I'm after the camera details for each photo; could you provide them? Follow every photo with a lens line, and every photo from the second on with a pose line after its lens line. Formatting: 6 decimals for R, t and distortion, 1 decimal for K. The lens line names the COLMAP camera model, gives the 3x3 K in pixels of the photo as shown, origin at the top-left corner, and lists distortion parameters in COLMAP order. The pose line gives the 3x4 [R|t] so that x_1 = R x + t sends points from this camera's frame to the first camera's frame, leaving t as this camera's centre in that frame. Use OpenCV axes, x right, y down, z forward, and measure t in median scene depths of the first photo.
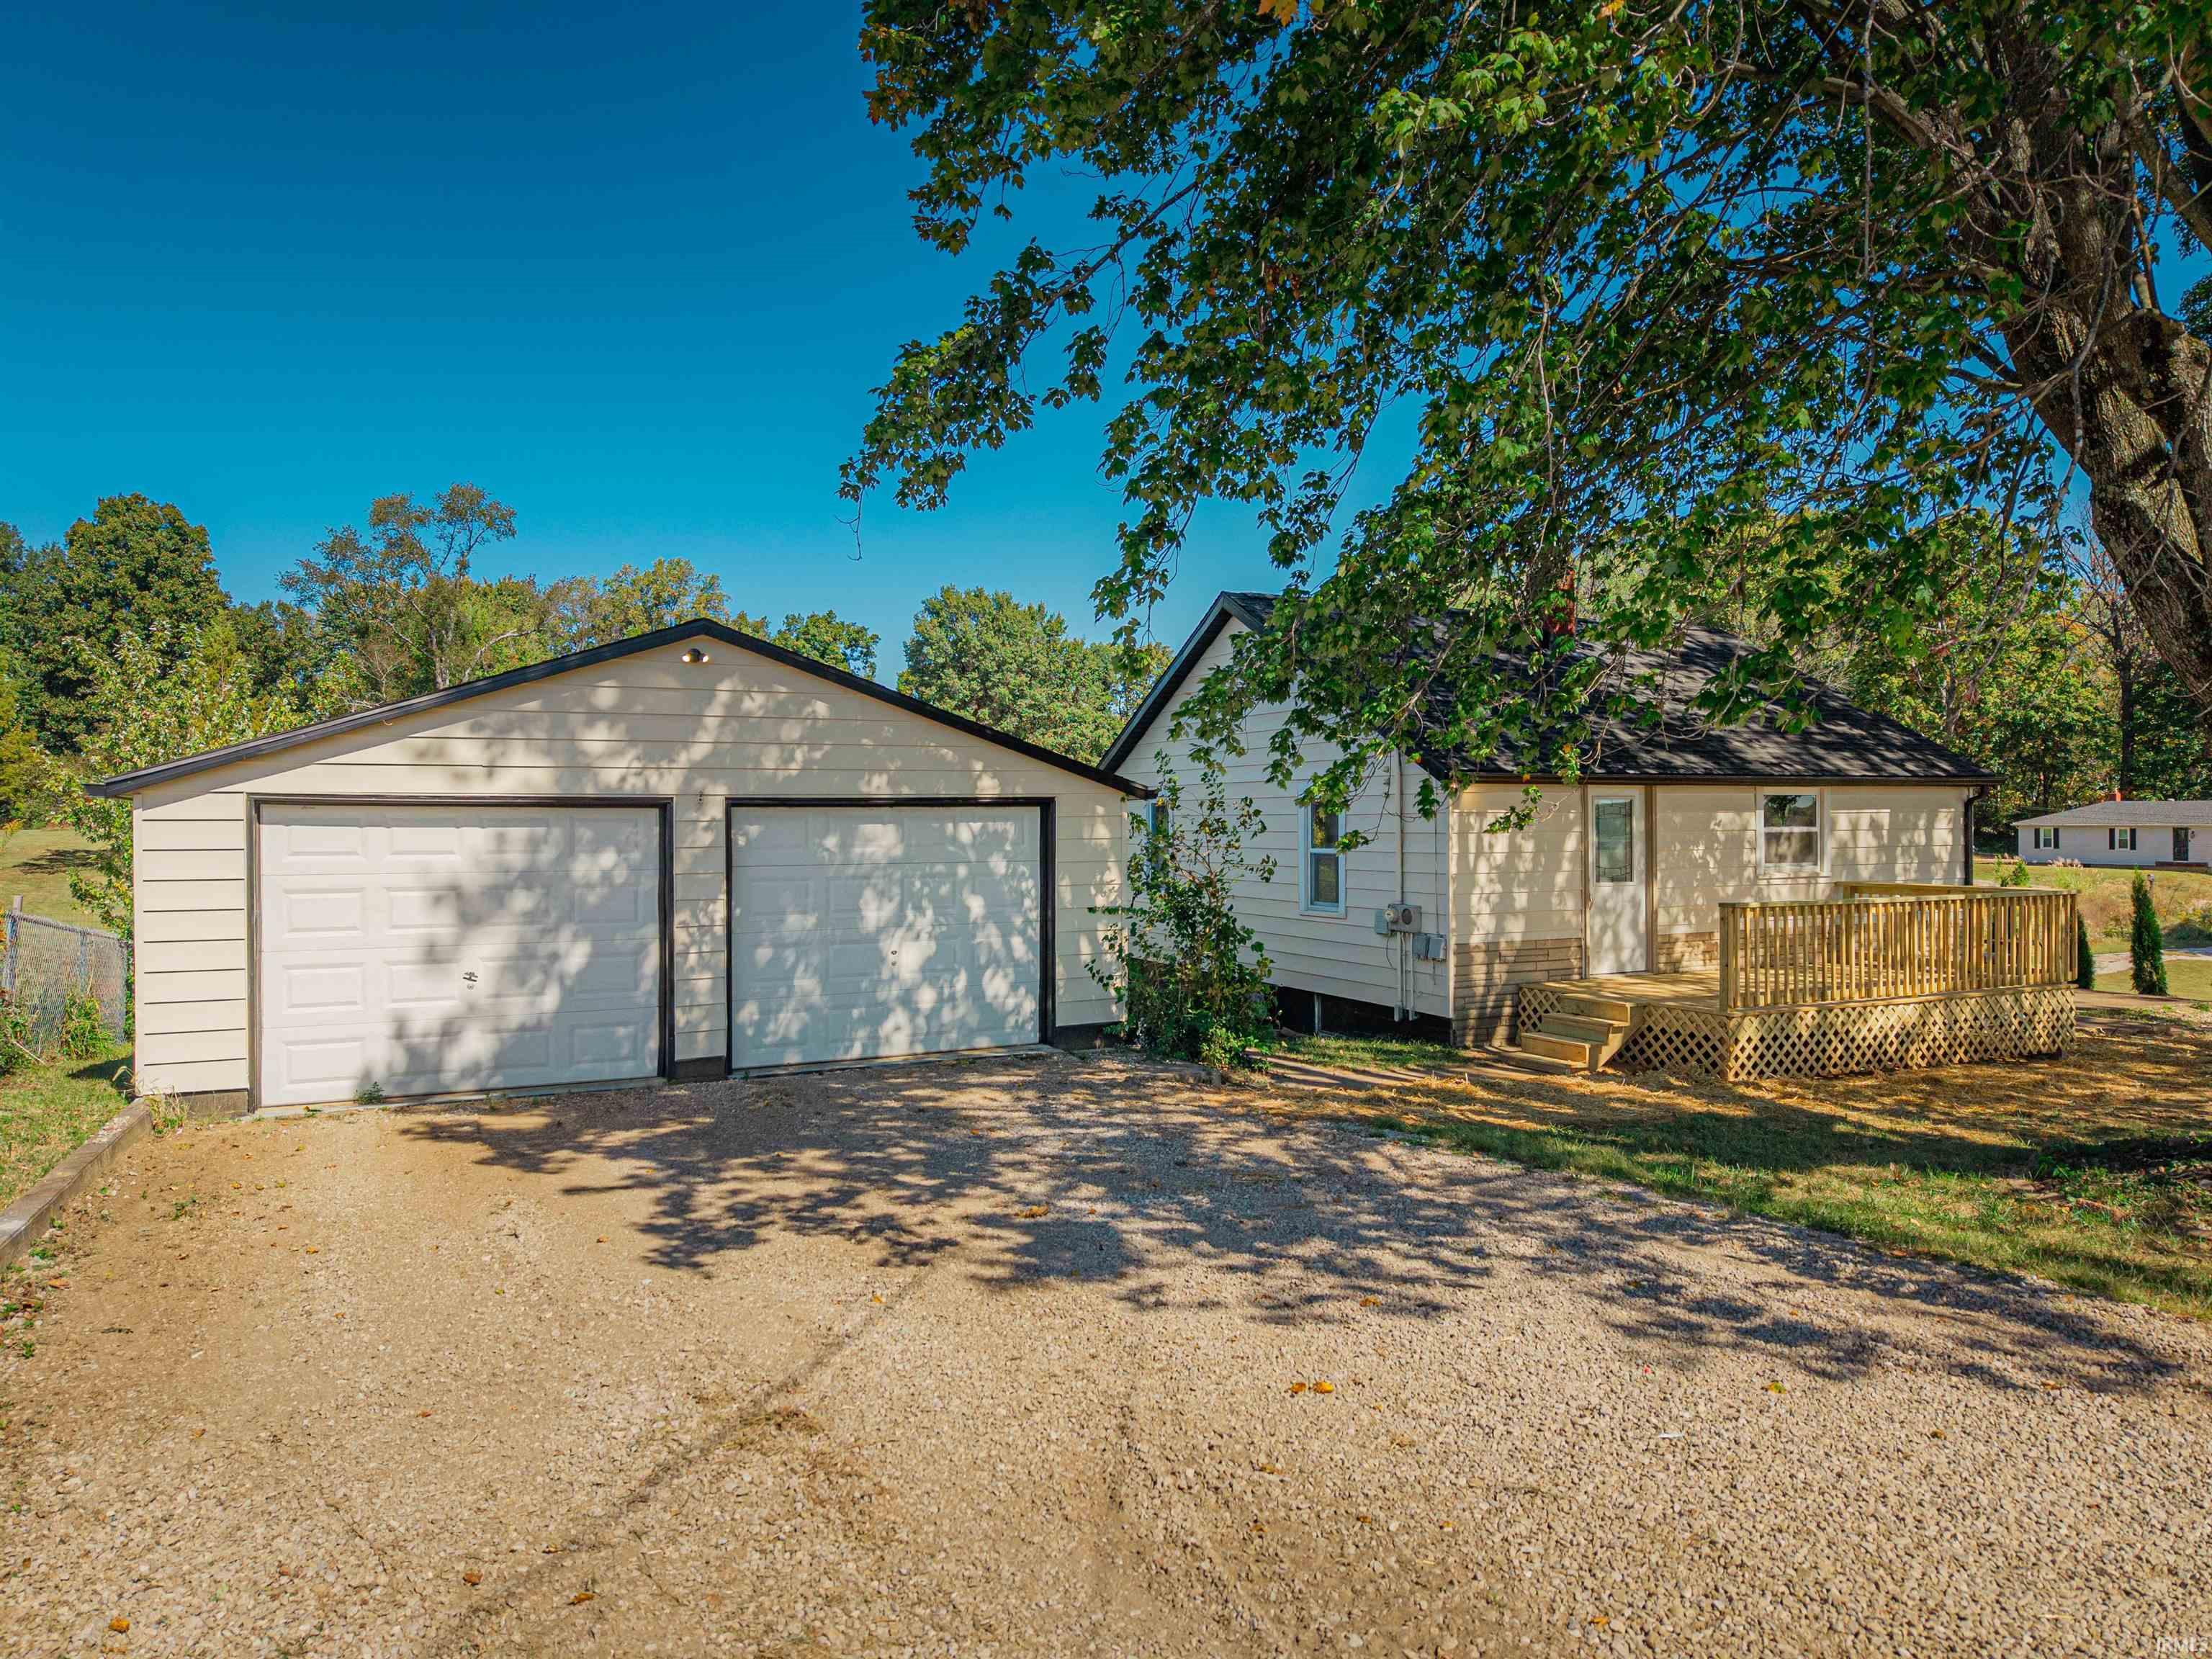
lens RADIAL K [[1490.9, 0, 1069.8], [0, 1490.9, 846.0], [0, 0, 1]] dist [0.019388, -0.010323]
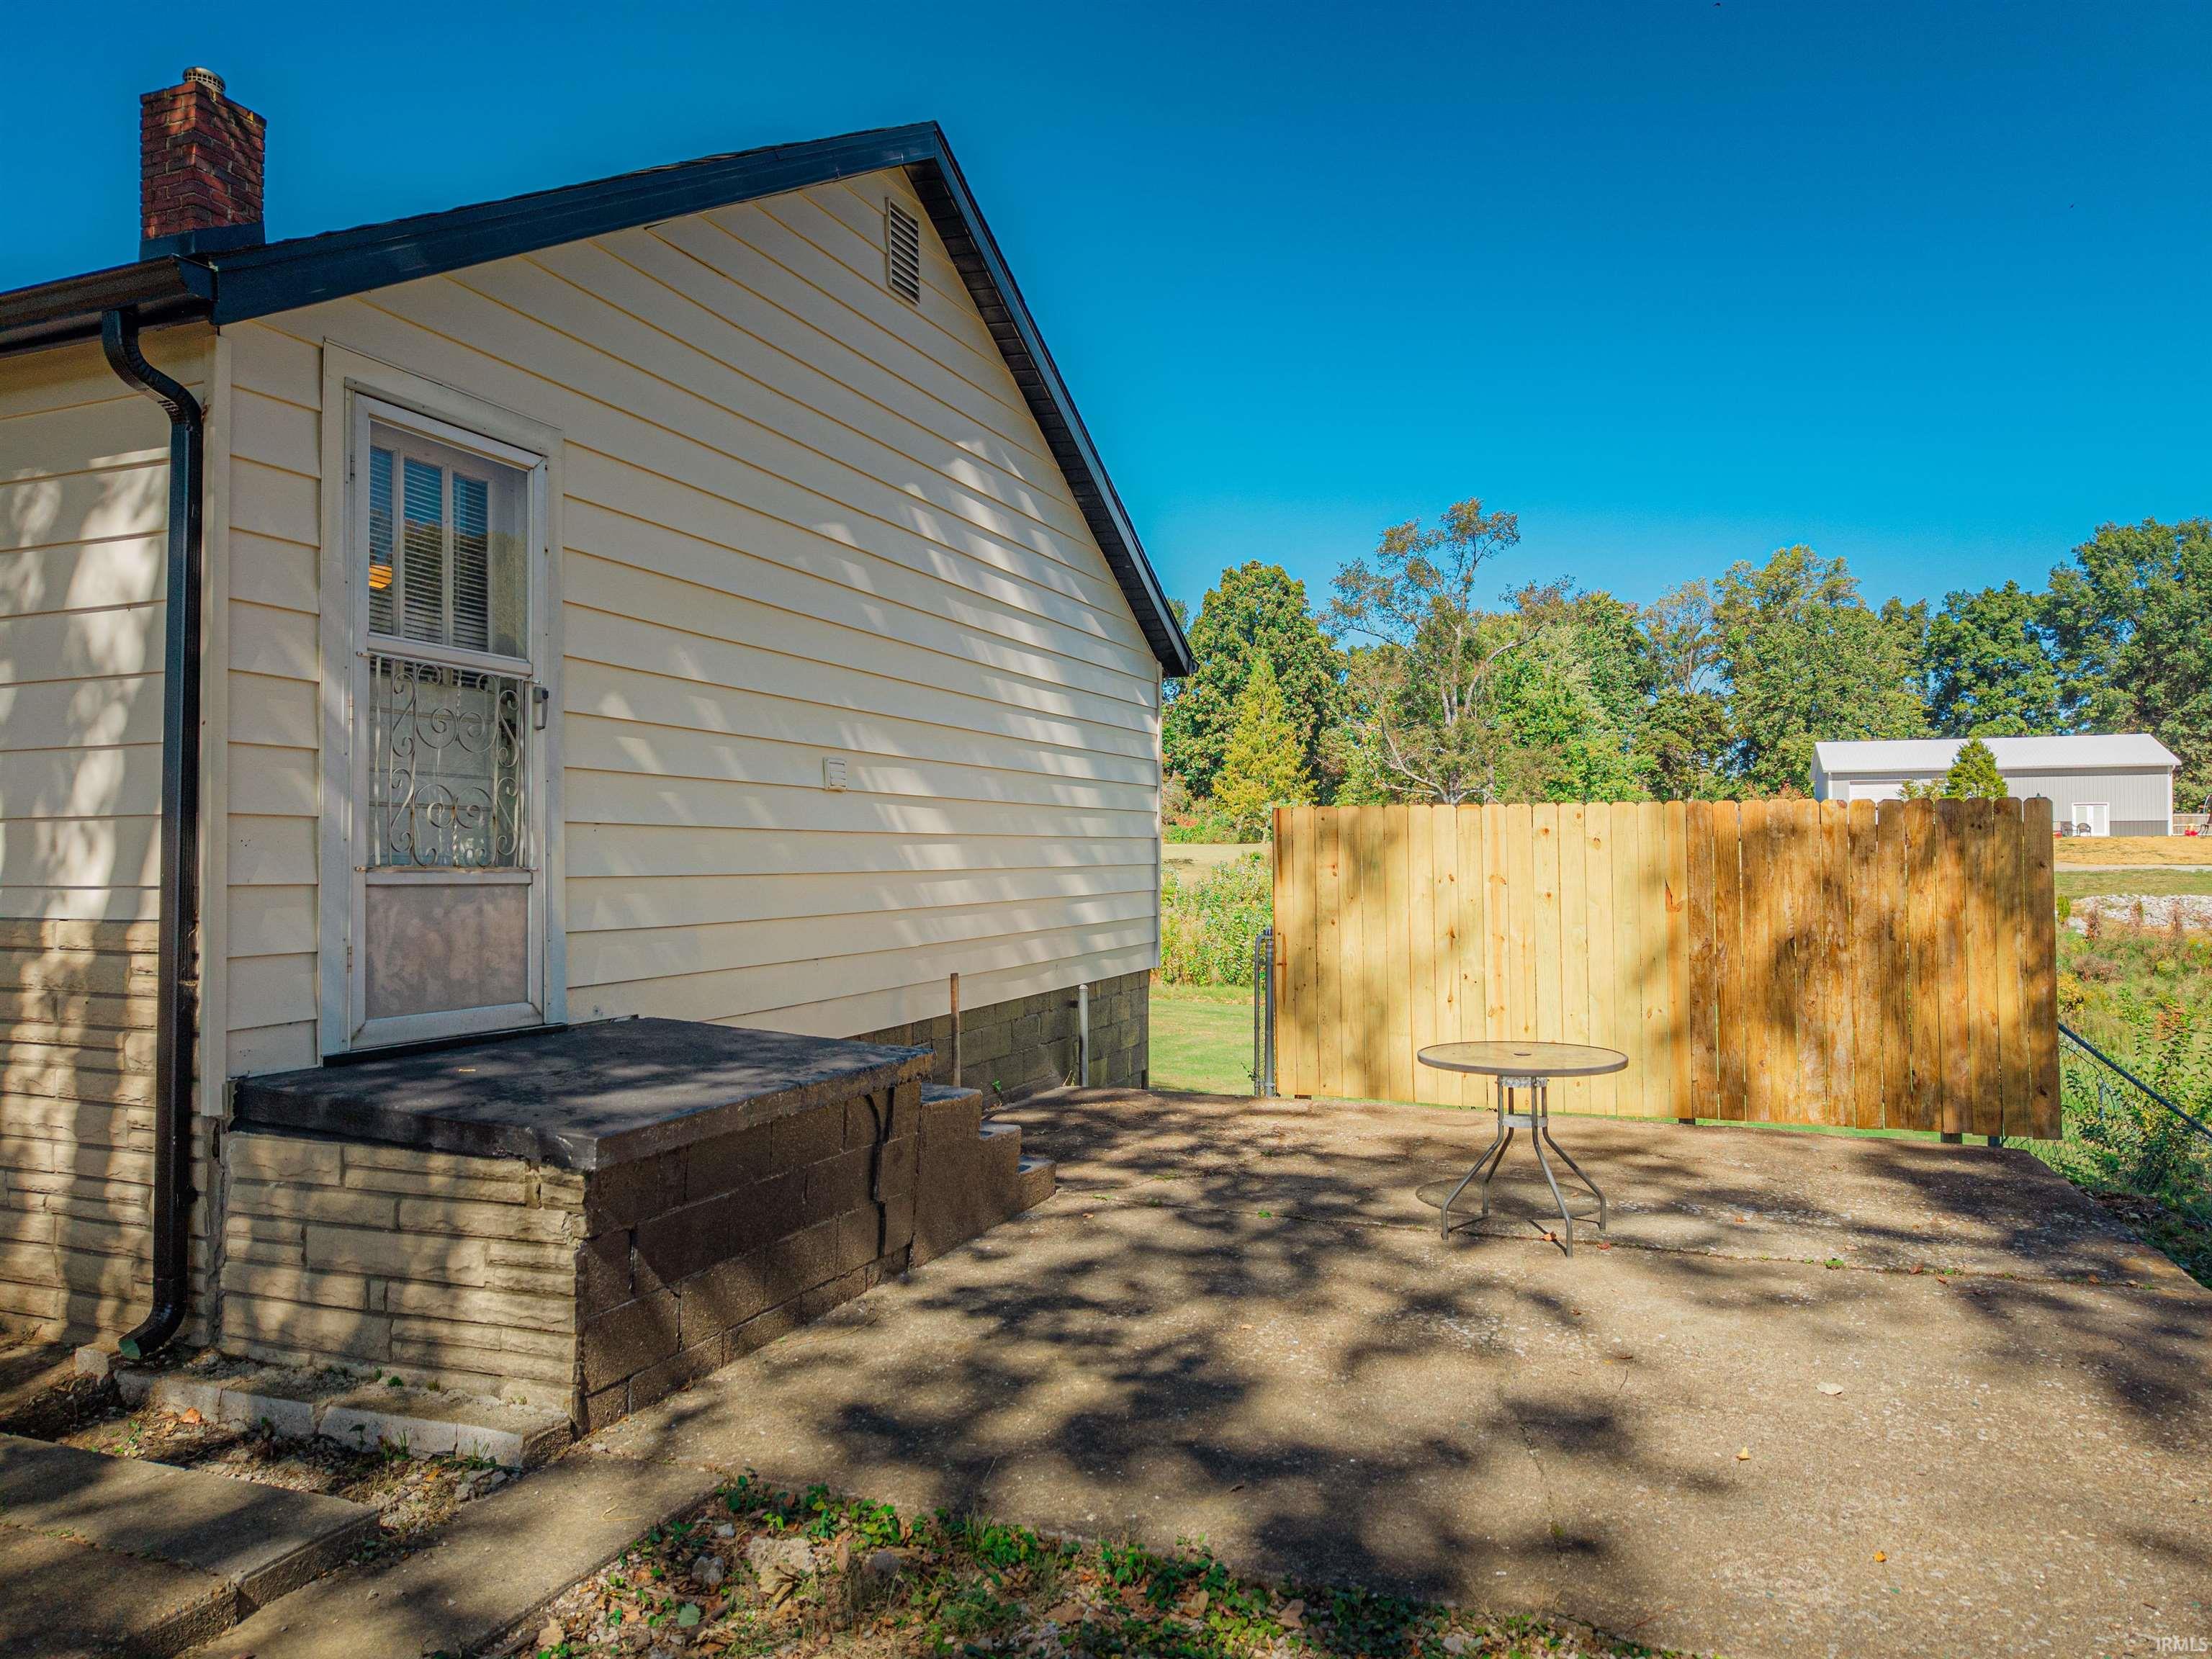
lens RADIAL K [[1490.9, 0, 1110.2], [0, 1490.9, 830.3], [0, 0, 1]] dist [0.019388, -0.010323]
pose [[0.695614, -0.013297, -0.718292, 1.056876], [-0.009314, 0.999578, -0.027525, 0.050622], [0.718355, 0.025837, 0.695197, 1.143149]]
